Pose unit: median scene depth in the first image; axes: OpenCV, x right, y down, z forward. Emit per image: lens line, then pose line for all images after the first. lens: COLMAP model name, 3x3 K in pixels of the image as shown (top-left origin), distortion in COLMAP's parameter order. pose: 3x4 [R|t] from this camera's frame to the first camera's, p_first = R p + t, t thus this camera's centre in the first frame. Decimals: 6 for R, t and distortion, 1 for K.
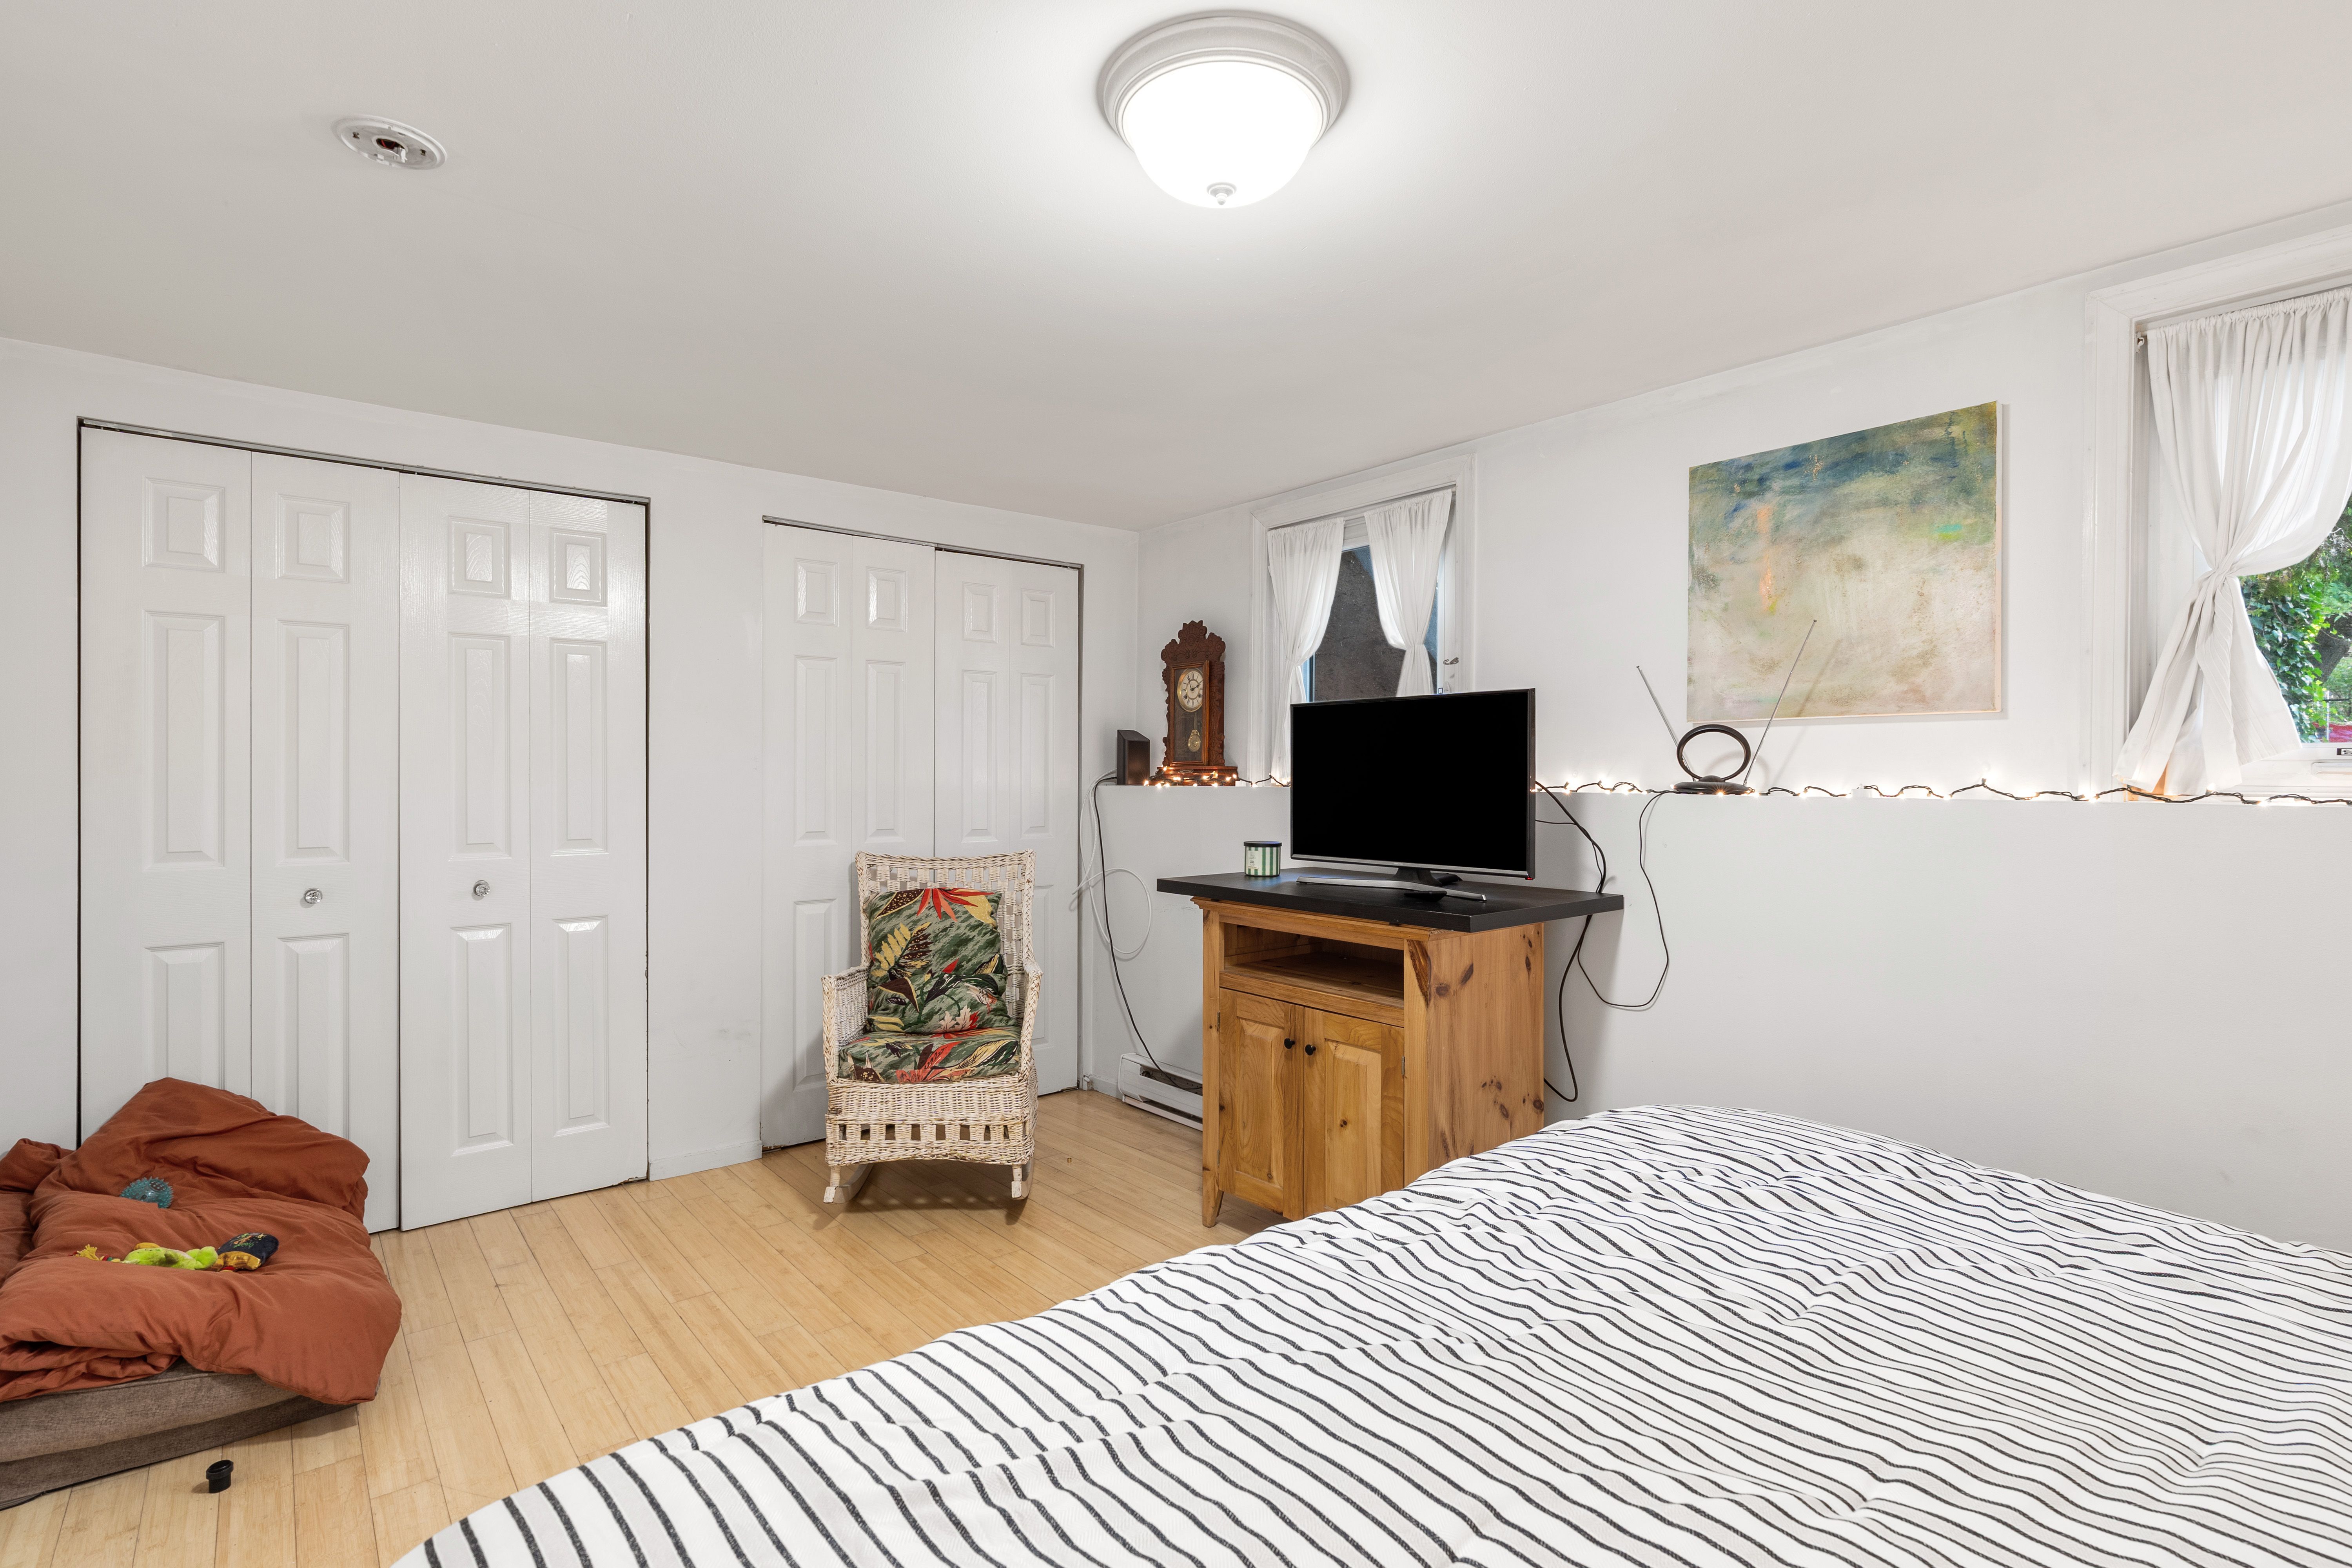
lens RADIAL K [[1113.6, 0, 1174.6], [0, 1113.6, 782.4], [0, 0, 1]] dist [-0.010075, 0.002337]
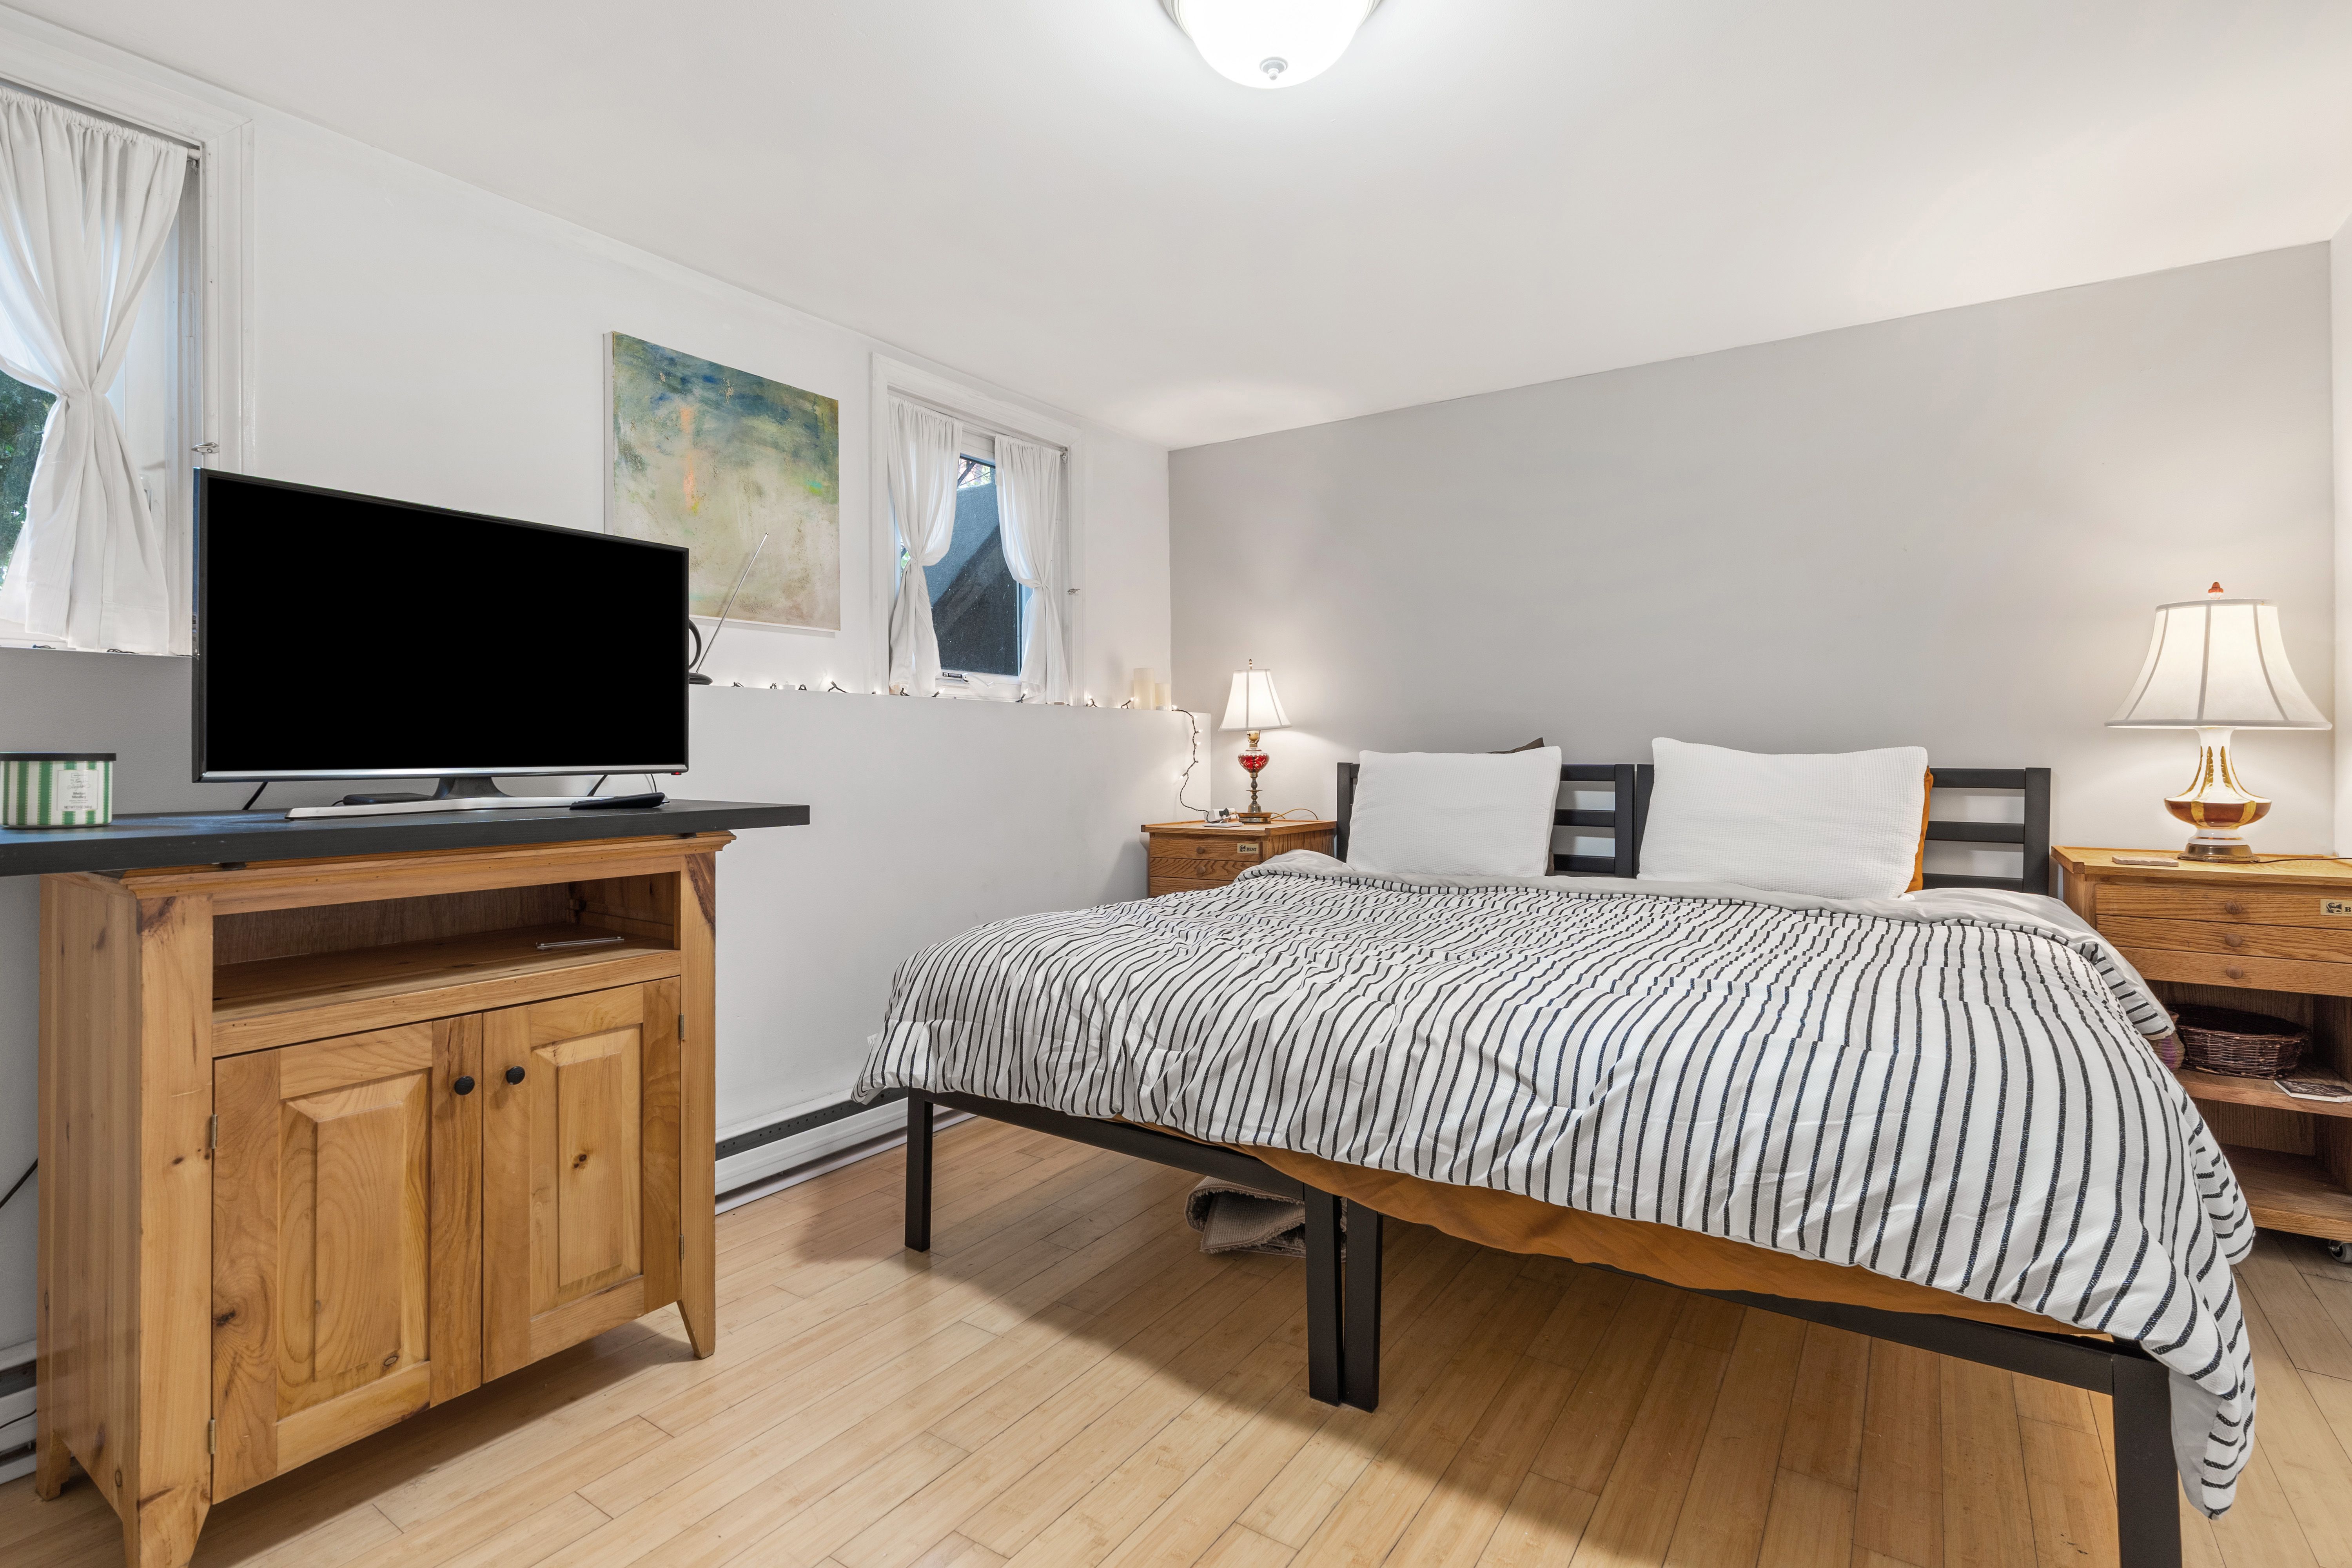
lens RADIAL K [[1113.6, 0, 1156.6], [0, 1113.6, 742.9], [0, 0, 1]] dist [-0.010075, 0.002337]
pose [[-0.266326, 0.004063, 0.963875, -0.581427], [0.006263, 0.999977, -0.002485, 0.067740], [-0.963863, 0.005375, -0.266345, 0.871589]]
